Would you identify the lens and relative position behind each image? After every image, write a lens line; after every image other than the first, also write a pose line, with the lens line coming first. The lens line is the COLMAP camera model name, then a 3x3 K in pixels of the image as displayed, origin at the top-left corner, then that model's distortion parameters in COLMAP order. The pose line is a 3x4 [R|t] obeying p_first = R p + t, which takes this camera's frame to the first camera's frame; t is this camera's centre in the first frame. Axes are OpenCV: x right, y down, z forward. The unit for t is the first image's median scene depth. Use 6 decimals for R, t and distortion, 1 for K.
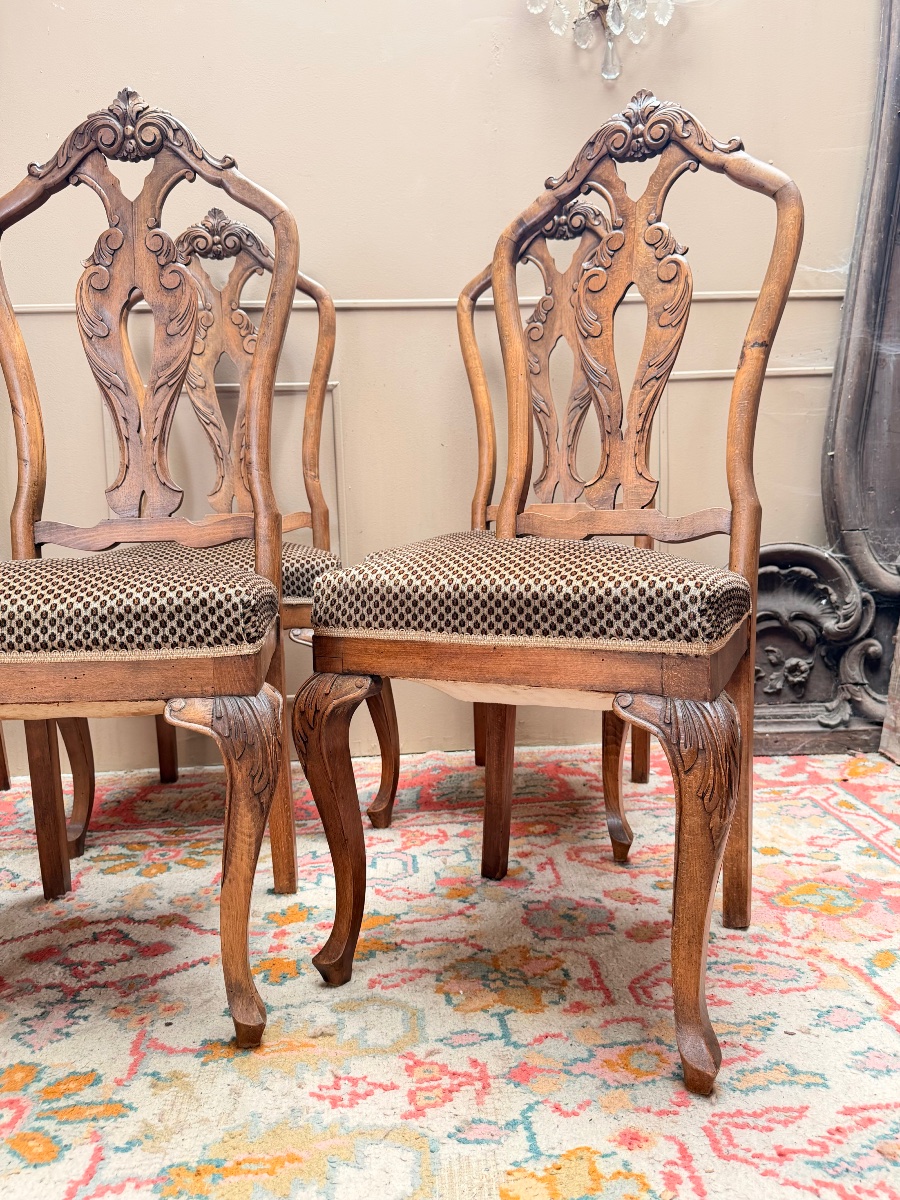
lens RADIAL K [[914.4, 0, 452.4], [0, 914.4, 600.9], [0, 0, 1]] dist [0.028022, -0.039416]
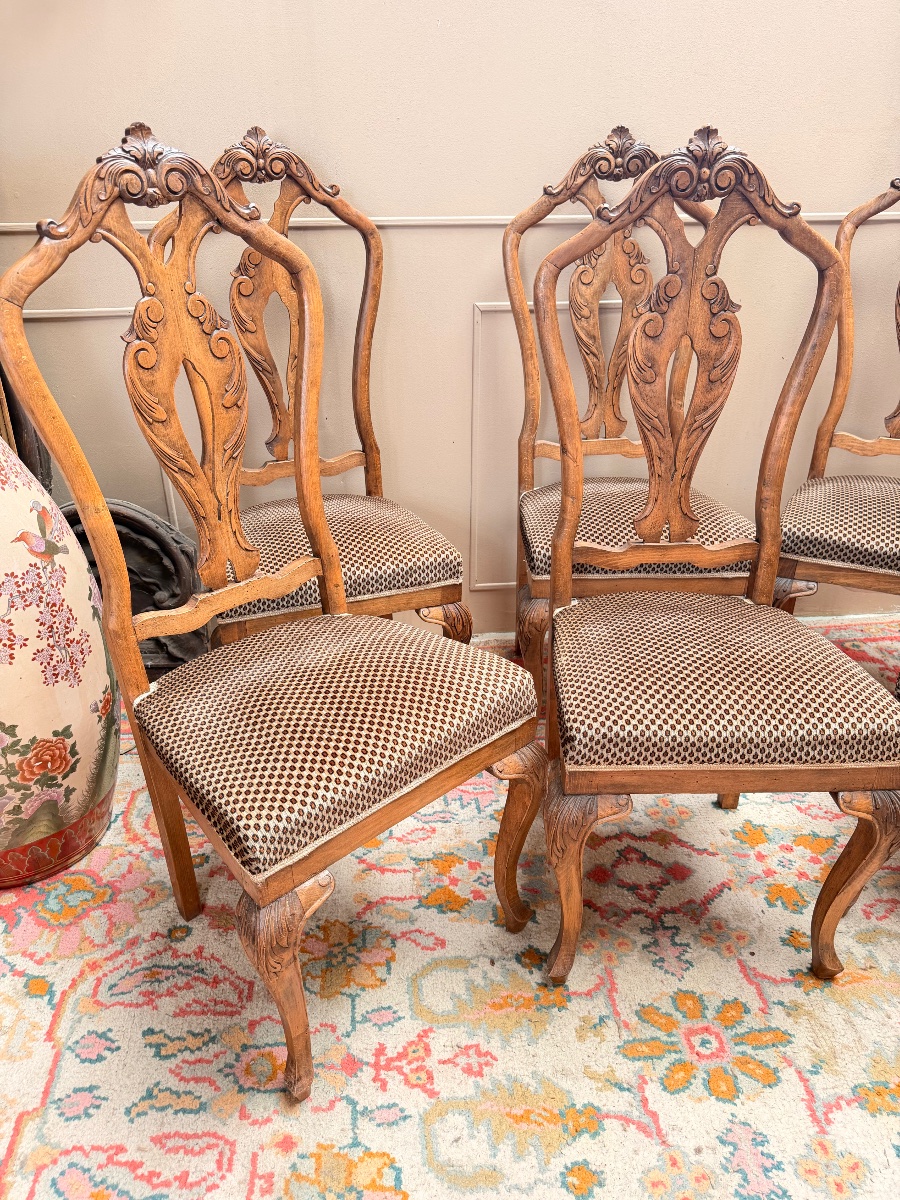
lens RADIAL K [[863.4, 0, 446.6], [0, 863.4, 602.4], [0, 0, 1]] dist [0.013478, -0.021250]
pose [[0.999526, 0.015502, 0.026594, -0.647242], [-0.024396, 0.925786, 0.377260, -0.428586], [-0.018772, -0.377730, 0.925725, -0.032626]]
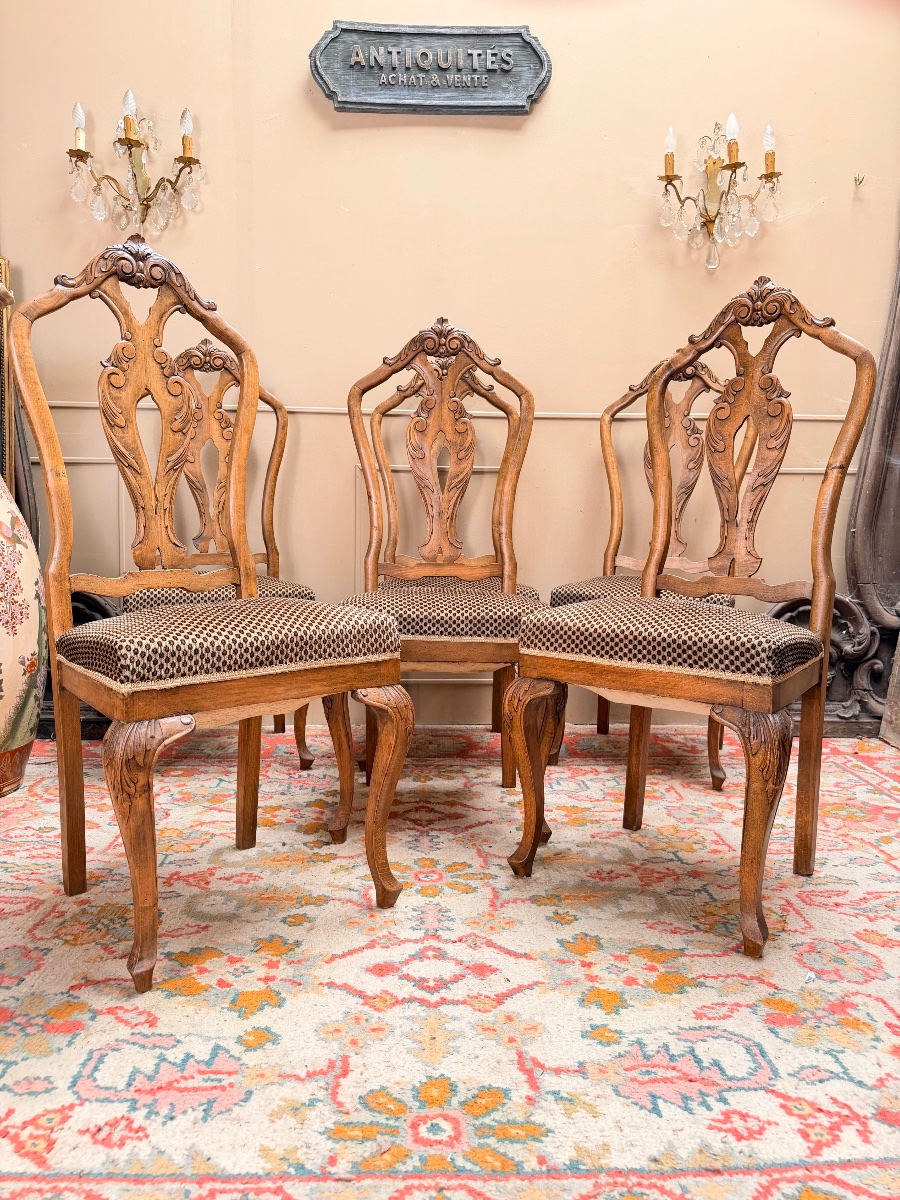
lens RADIAL K [[863.4, 0, 447.6], [0, 863.4, 599.8], [0, 0, 1]] dist [0.013478, -0.021250]
pose [[0.998820, 0.046076, -0.015373, -0.302611], [-0.046291, 0.998831, -0.013903, -0.003186], [0.014715, 0.014598, 0.999785, -0.561866]]
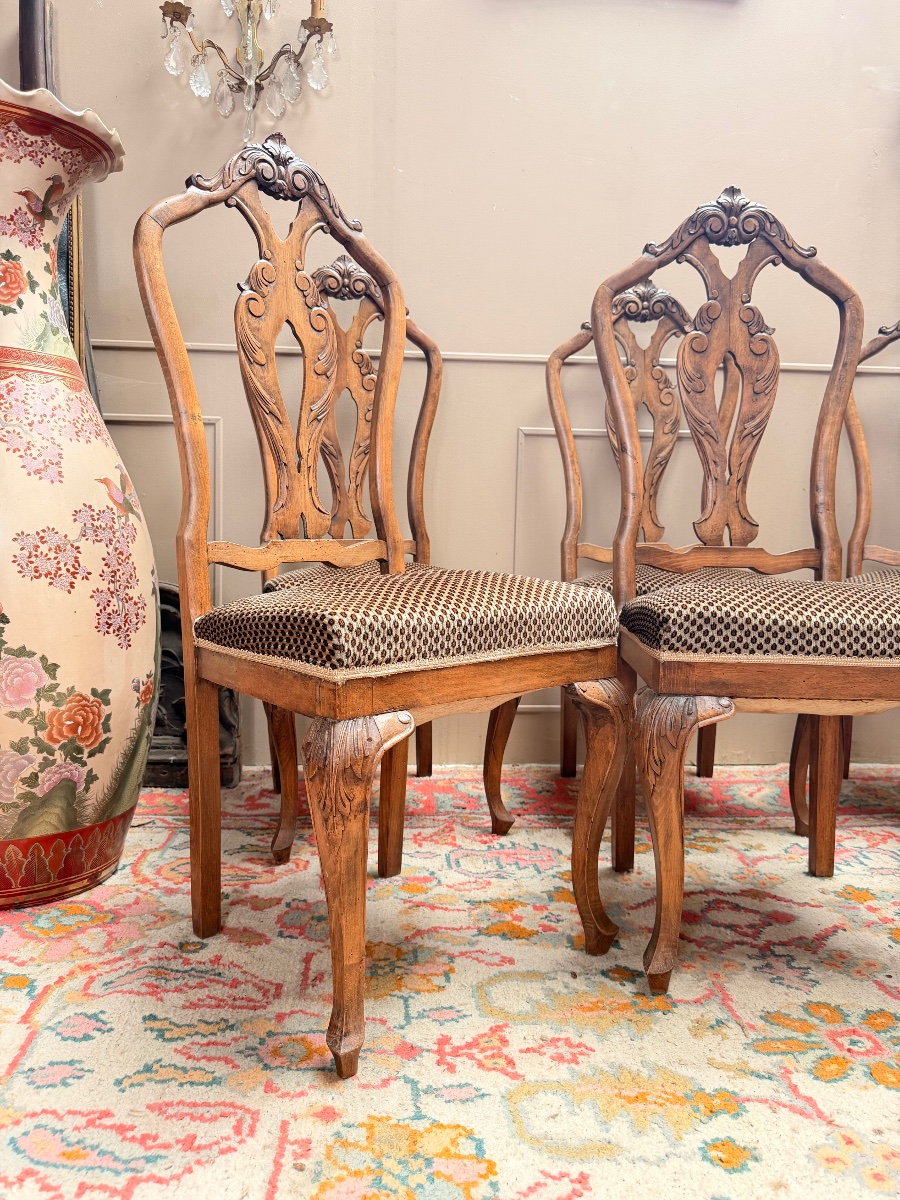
lens RADIAL K [[863.4, 0, 445.2], [0, 863.4, 599.4], [0, 0, 1]] dist [0.013478, -0.021250]
pose [[0.998701, 0.048787, 0.014672, -0.715125], [-0.048305, 0.998332, -0.031608, 0.029147], [-0.016190, 0.030858, 0.999393, -0.094804]]
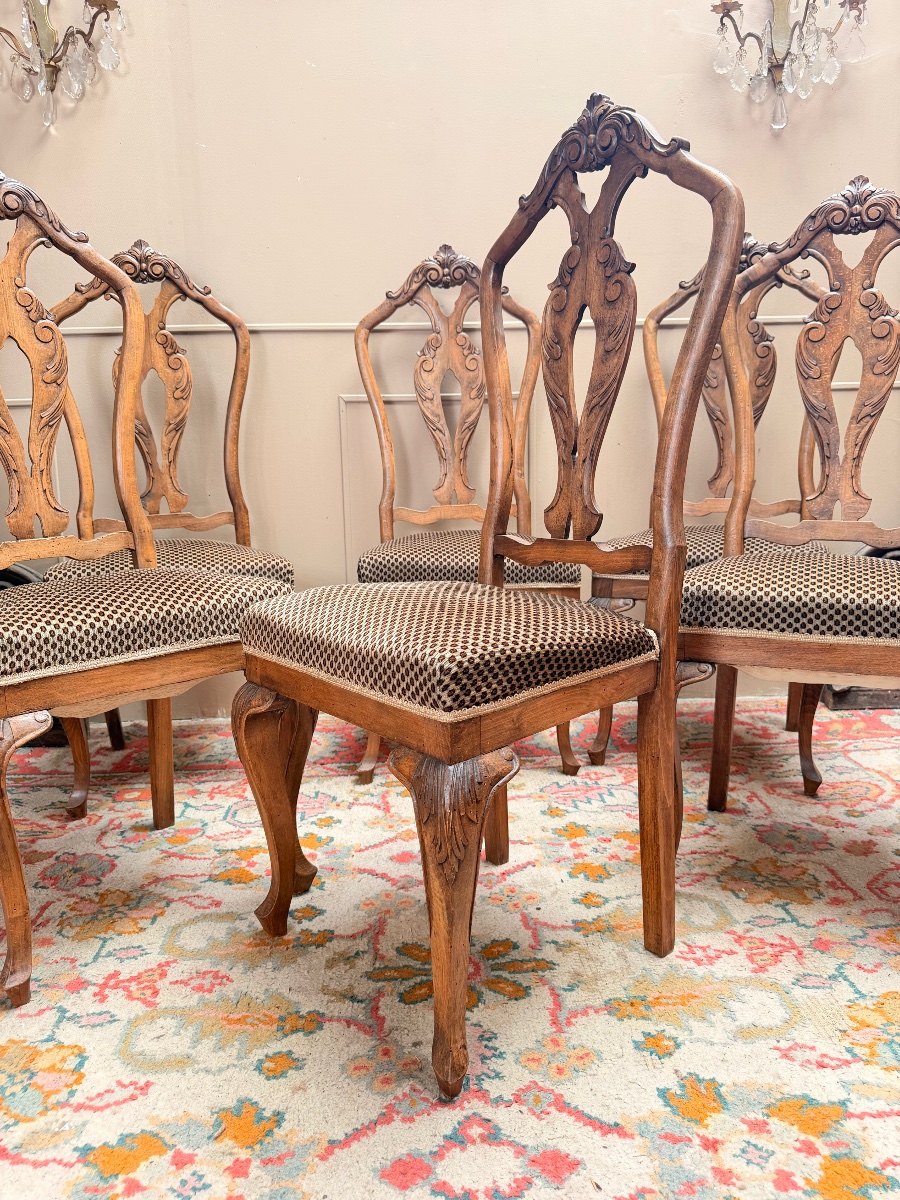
lens RADIAL K [[863.4, 0, 449.5], [0, 863.4, 604.6], [0, 0, 1]] dist [0.013478, -0.021250]
pose [[0.999907, 0.010982, -0.008065, -0.338118], [-0.010387, 0.997458, 0.070495, -0.063271], [0.008819, -0.070405, 0.997480, -0.198497]]
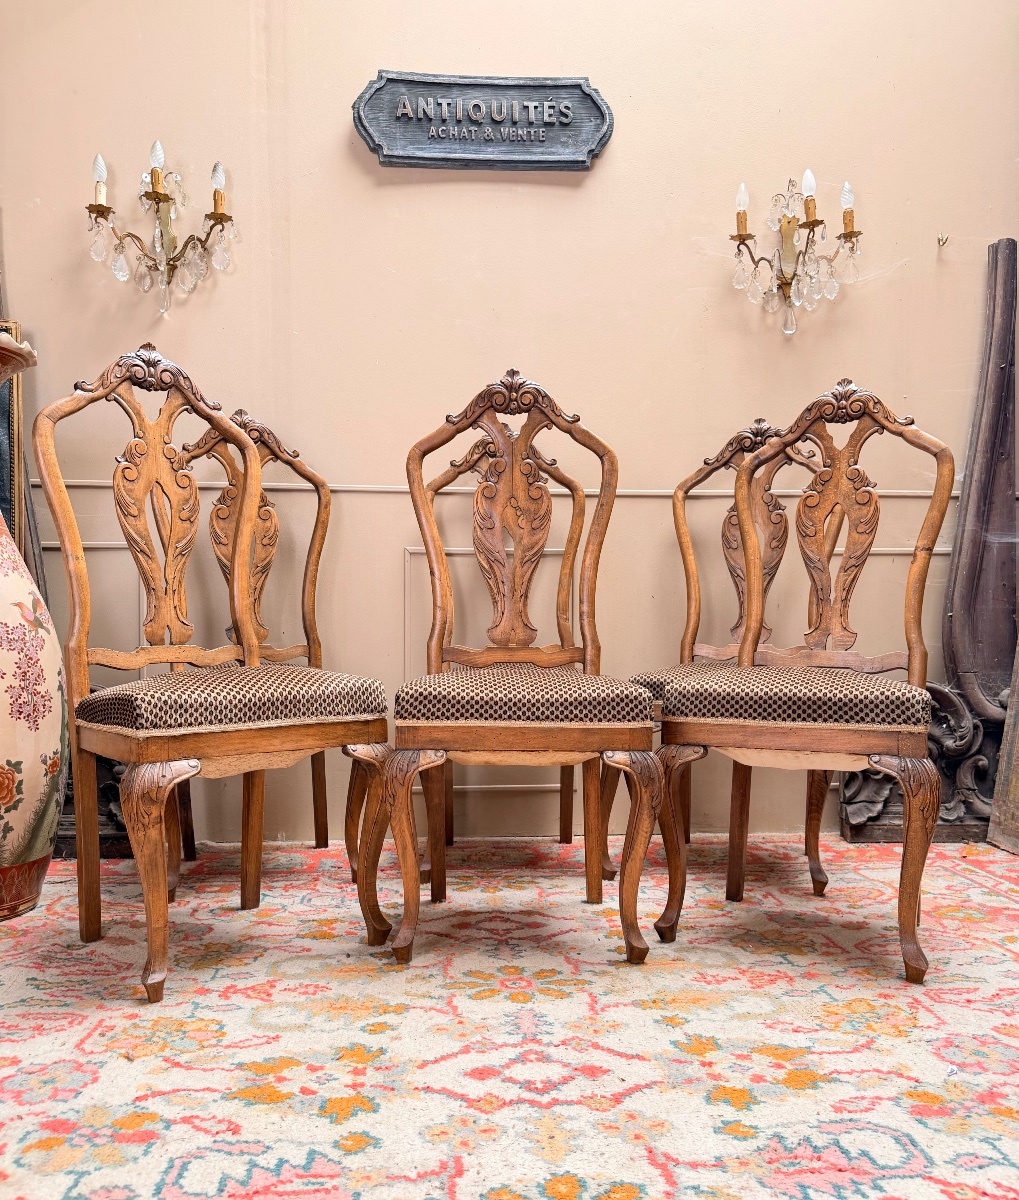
lens RADIAL K [[968.6, 0, 503.6], [0, 968.6, 678.2], [0, 0, 1]] dist [0.075355, -0.119862]
pose [[0.999357, 0.032737, 0.014645, -0.376470], [-0.031716, 0.997367, -0.065221, 0.066852], [-0.016741, 0.064714, 0.997763, -0.595621]]
